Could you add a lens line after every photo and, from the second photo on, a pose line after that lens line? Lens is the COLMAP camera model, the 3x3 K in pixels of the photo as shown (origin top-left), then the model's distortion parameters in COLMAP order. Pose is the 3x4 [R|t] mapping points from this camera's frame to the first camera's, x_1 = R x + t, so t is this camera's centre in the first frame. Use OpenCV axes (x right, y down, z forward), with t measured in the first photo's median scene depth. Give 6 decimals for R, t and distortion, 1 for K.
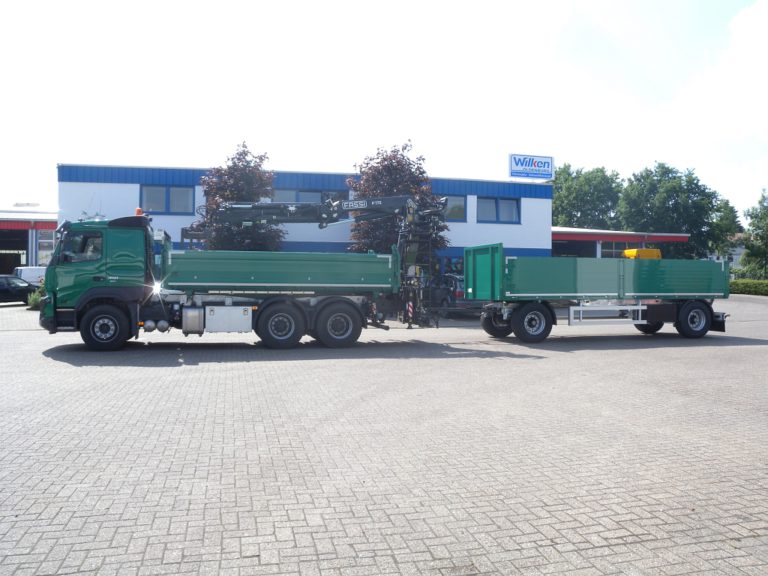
lens RADIAL K [[630.8, 0, 386.0], [0, 630.8, 284.0], [0, 0, 1]] dist [-0.020058, -0.004315]
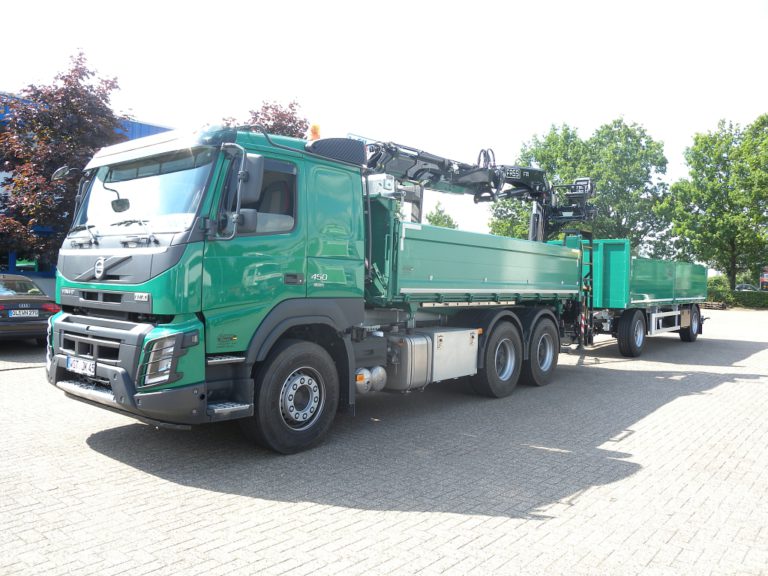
lens RADIAL K [[630.8, 0, 386.7], [0, 630.8, 287.5], [0, 0, 1]] dist [-0.020058, -0.004315]
pose [[0.799988, -0.001286, 0.600015, -0.652723], [-0.001382, 0.999991, 0.003986, -0.004421], [-0.600015, -0.004018, 0.799979, 0.629245]]
